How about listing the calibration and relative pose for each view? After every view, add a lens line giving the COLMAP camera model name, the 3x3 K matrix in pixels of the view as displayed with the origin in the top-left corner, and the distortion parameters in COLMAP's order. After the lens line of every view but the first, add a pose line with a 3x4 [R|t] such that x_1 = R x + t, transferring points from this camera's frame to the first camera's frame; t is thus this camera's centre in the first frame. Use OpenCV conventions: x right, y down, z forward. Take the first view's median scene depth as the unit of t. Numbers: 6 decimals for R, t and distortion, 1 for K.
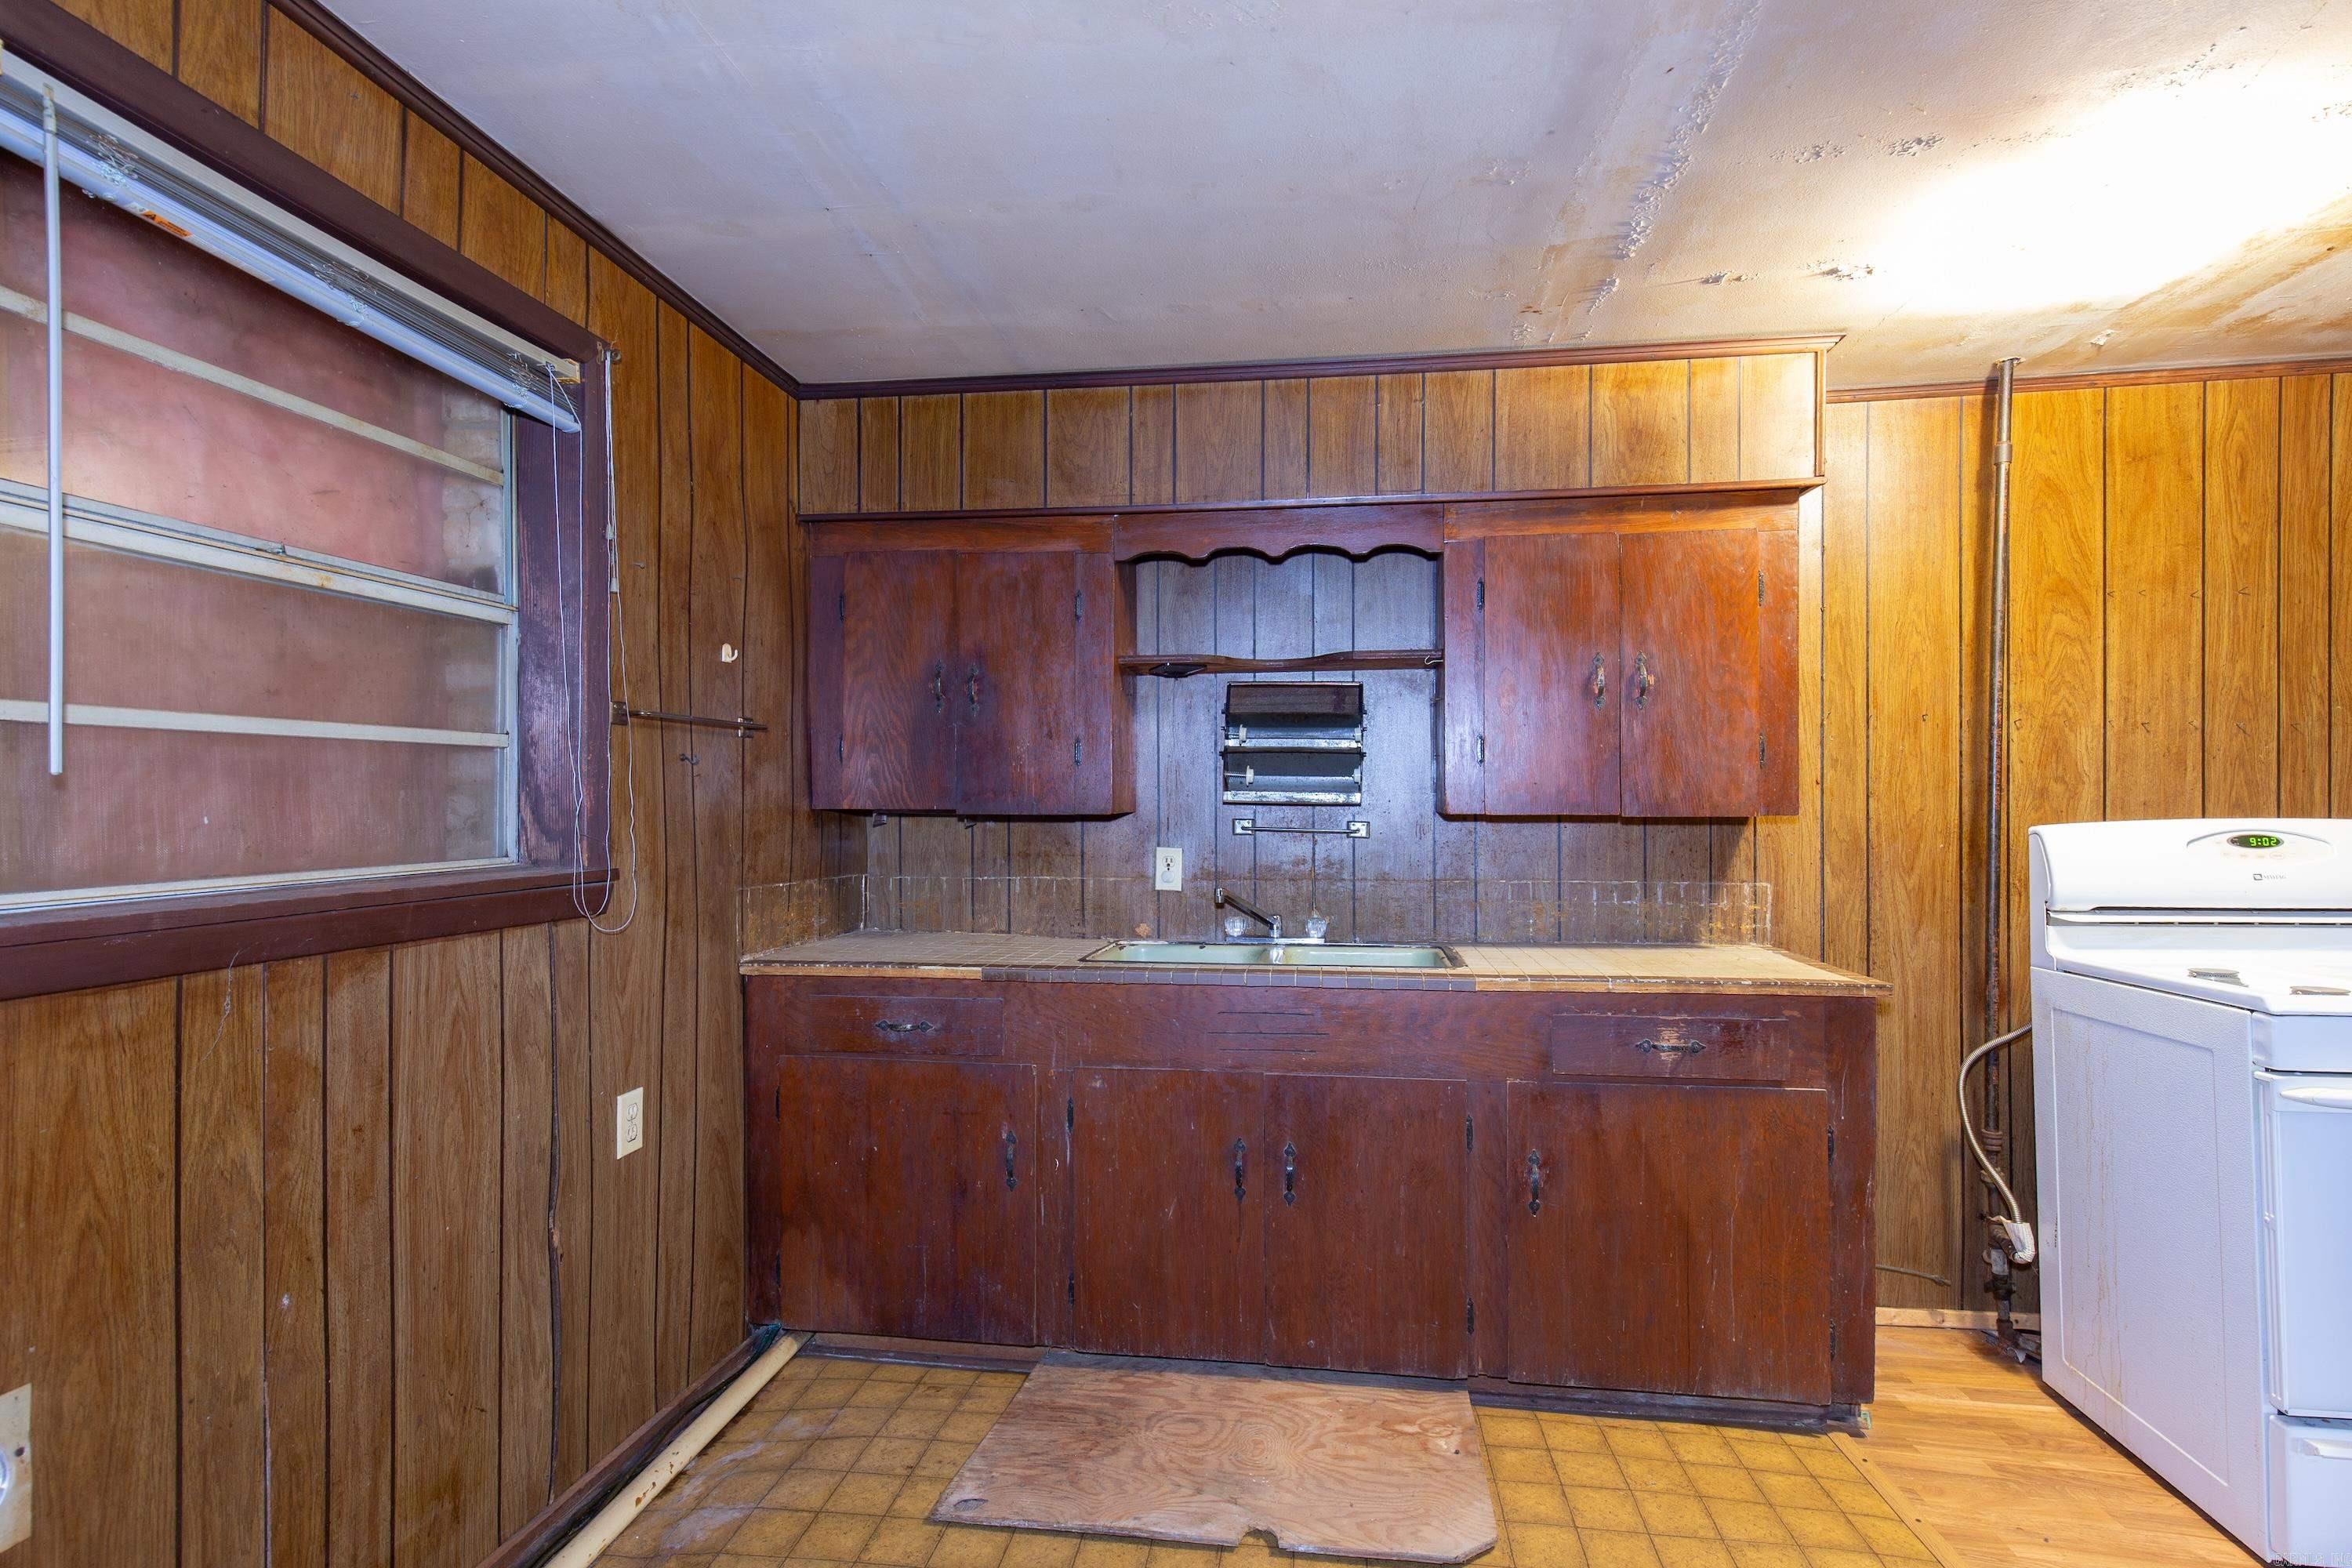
lens RADIAL K [[1124.8, 0, 1181.0], [0, 1124.8, 796.5], [0, 0, 1]] dist [0.007367, -0.002656]
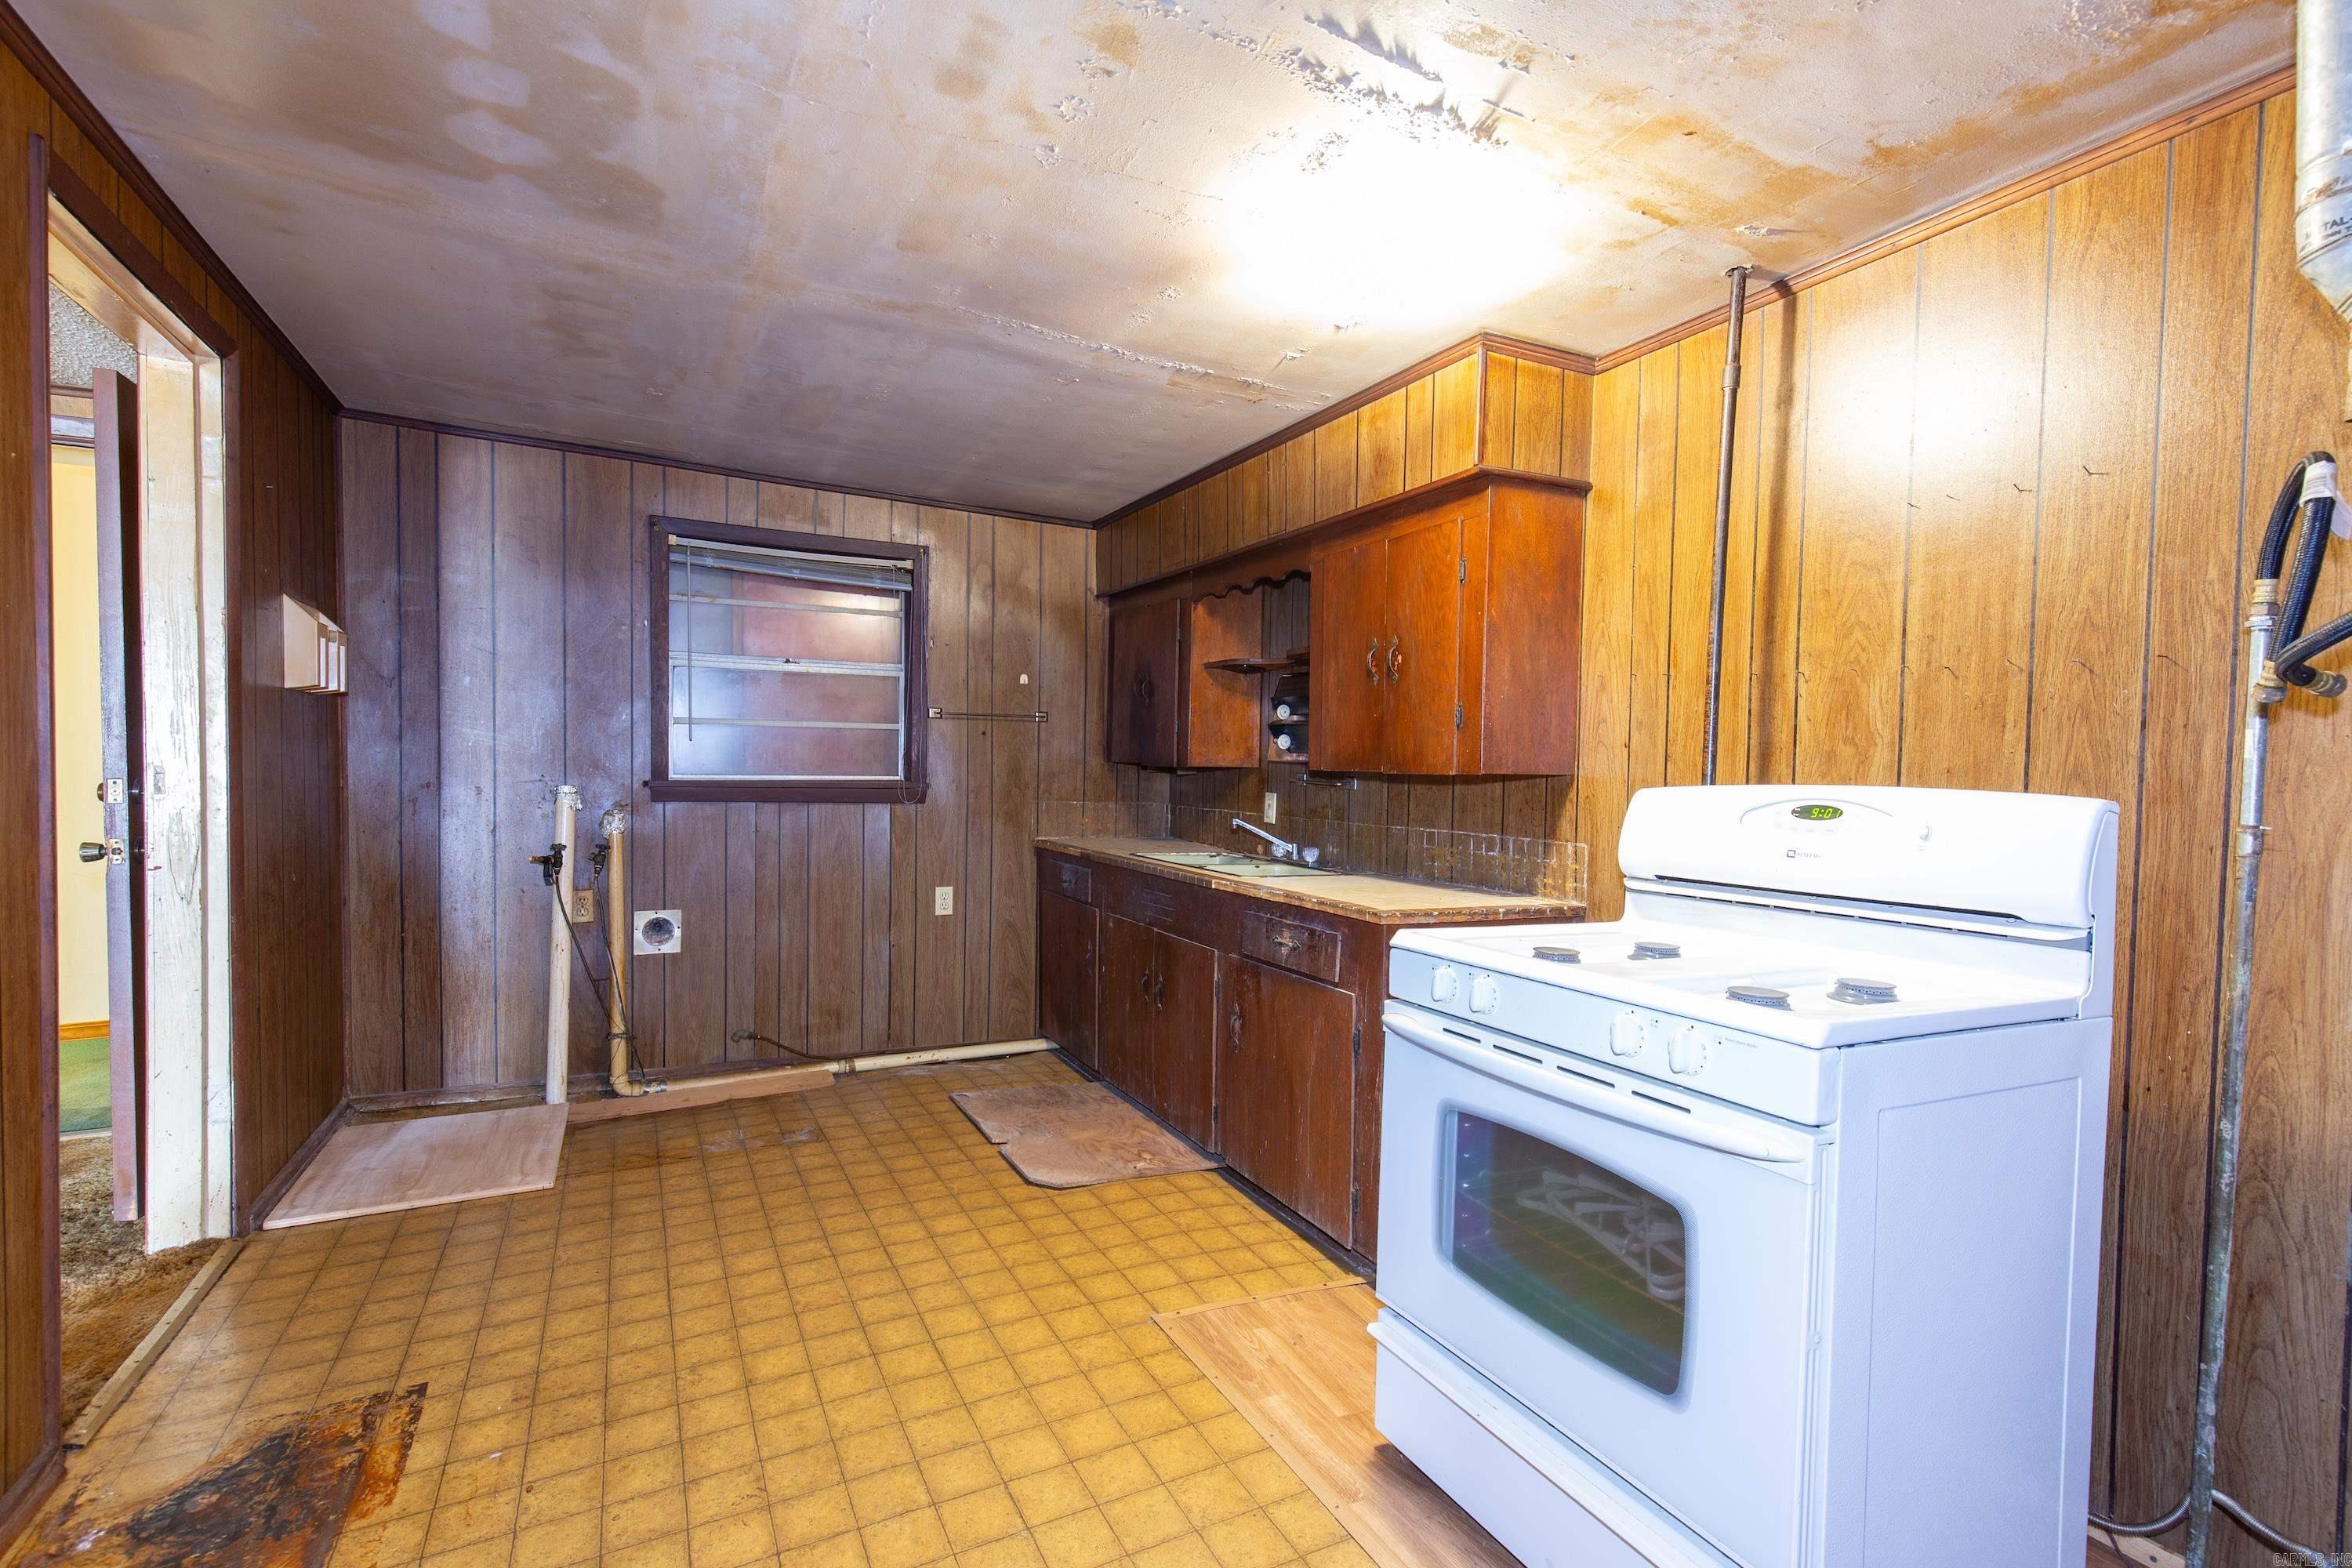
lens RADIAL K [[1056.0, 0, 1181.8], [0, 1056.0, 796.6], [0, 0, 1]] dist [0.006071, -0.001077]
pose [[0.580548, 0.037554, -0.813360, 1.217222], [-0.019041, 0.999289, 0.032547, 0.010813], [0.814003, -0.003408, 0.580850, 0.161859]]
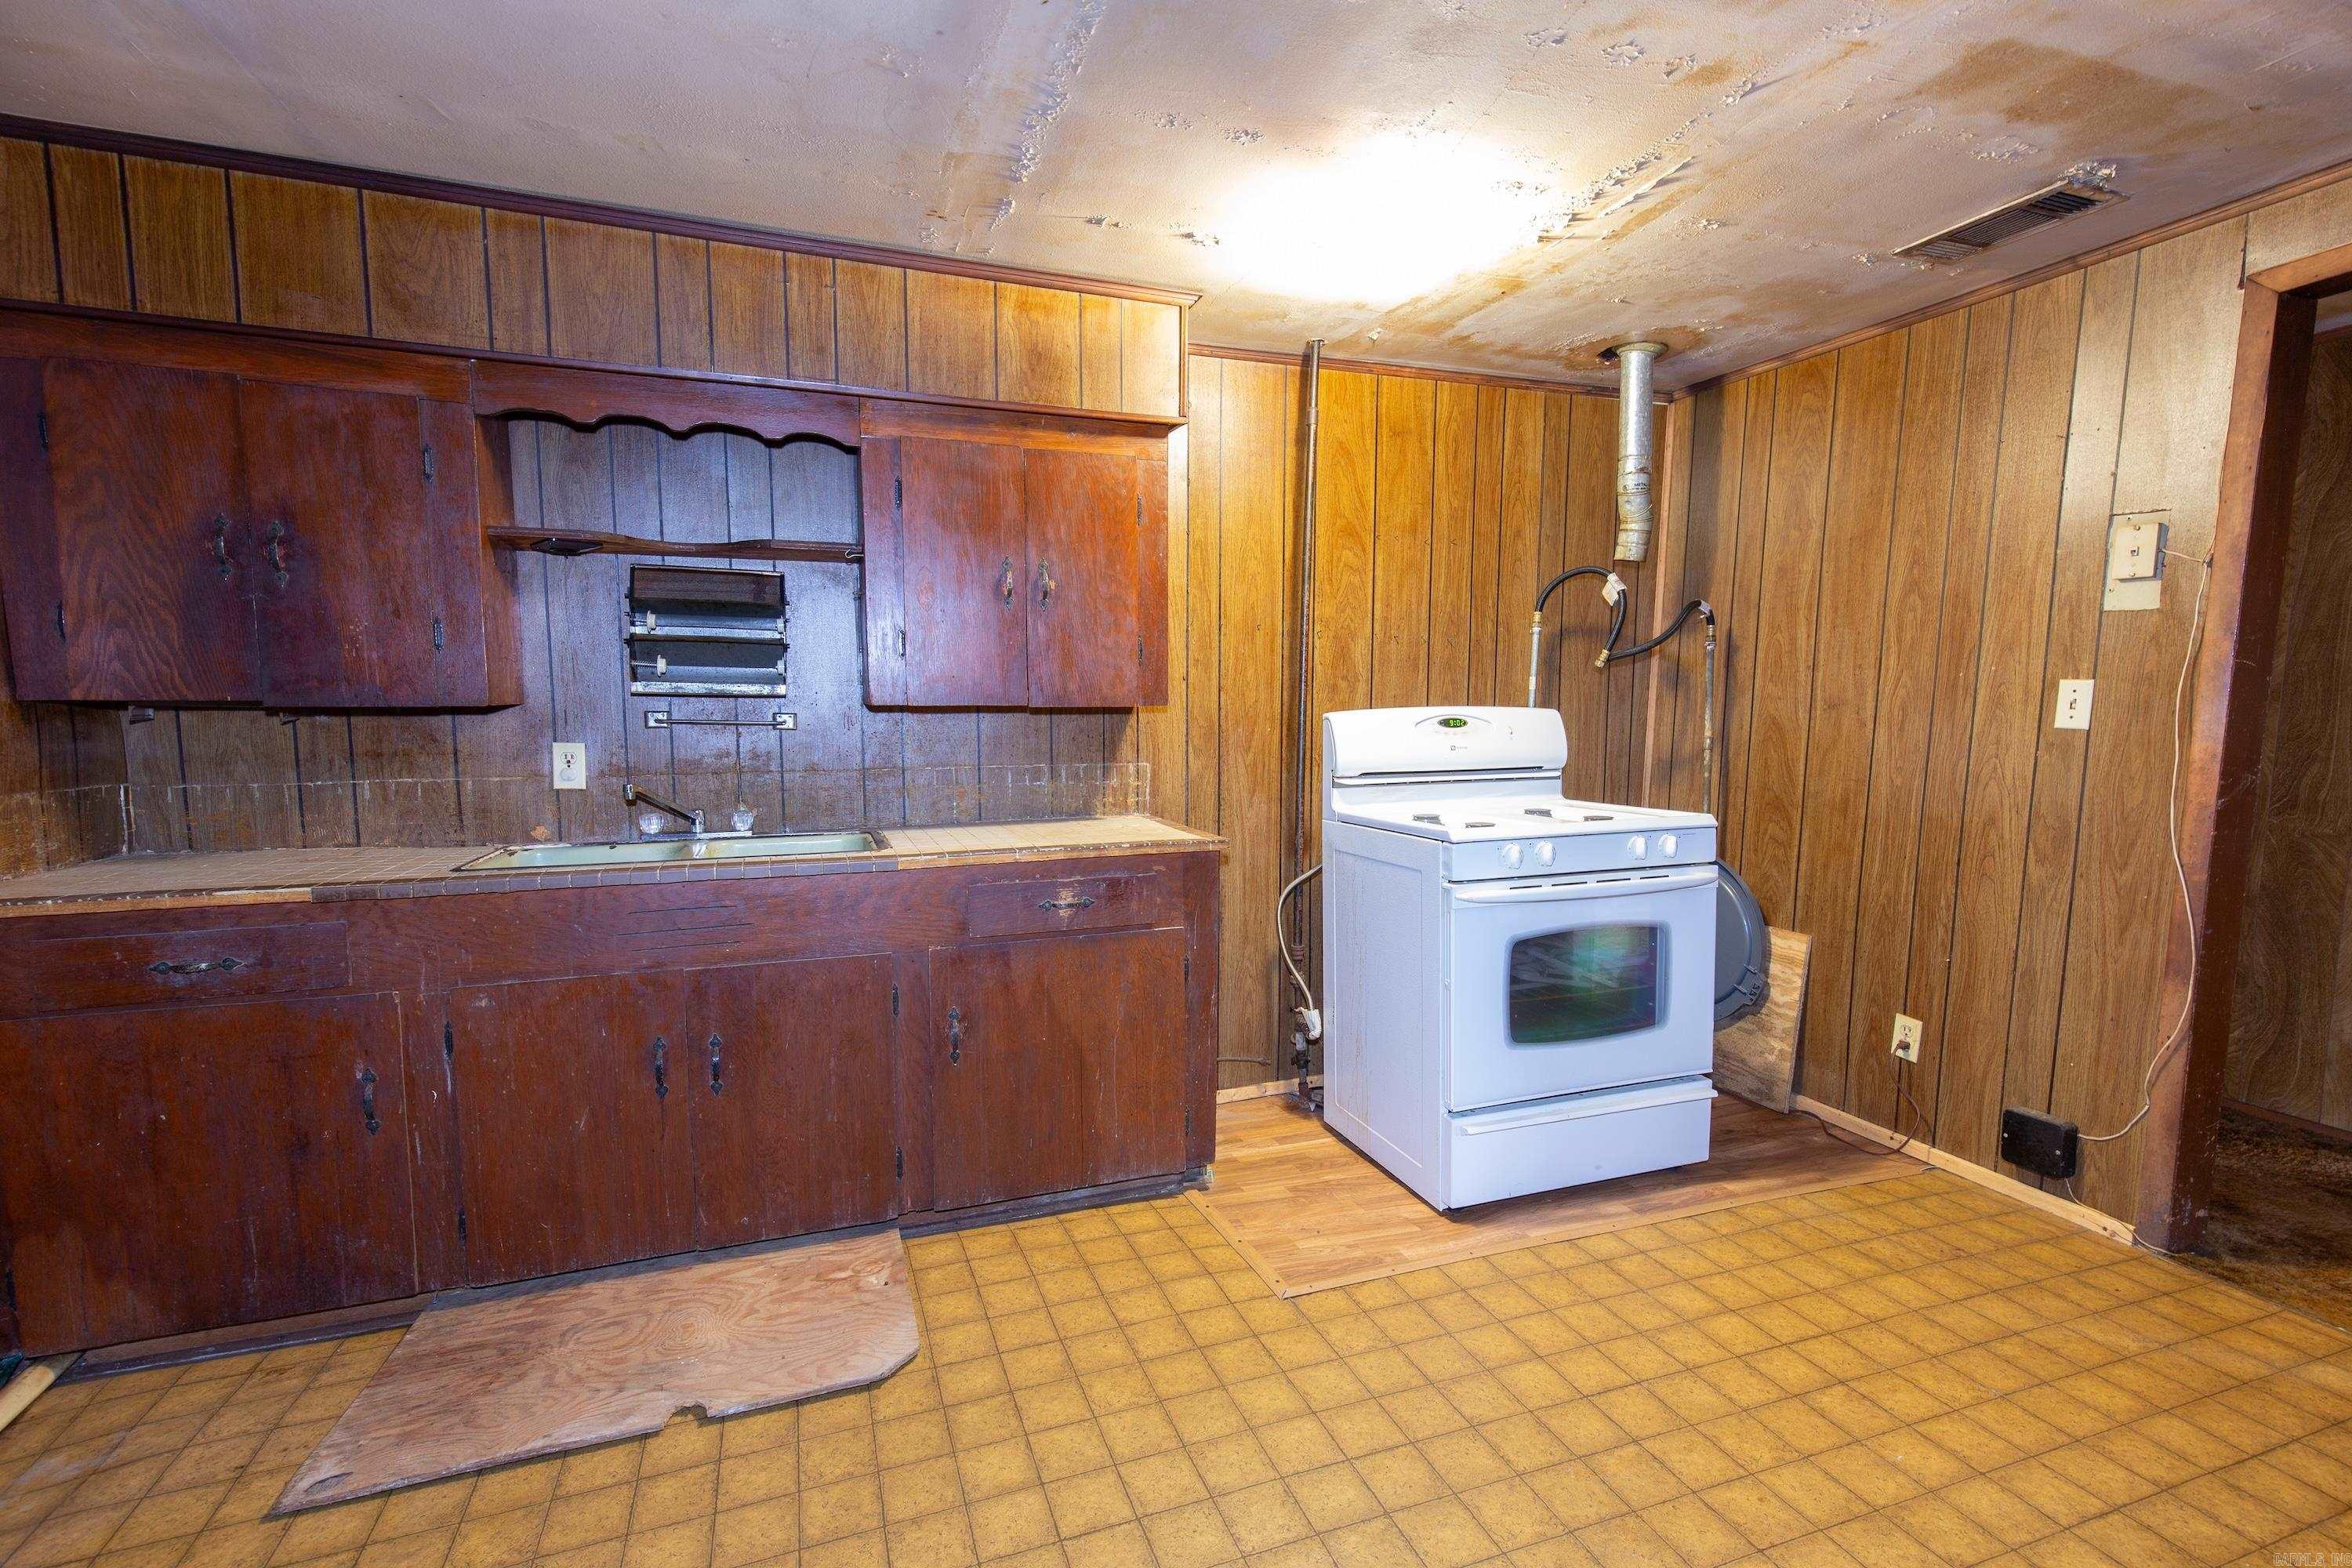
lens RADIAL K [[1056.0, 0, 1181.8], [0, 1056.0, 796.6], [0, 0, 1]] dist [0.006071, -0.001077]
pose [[0.881420, -0.042849, 0.470385, 0.027456], [-0.003019, 0.995345, 0.096327, 0.005148], [-0.472323, -0.086324, 0.877188, -0.003433]]
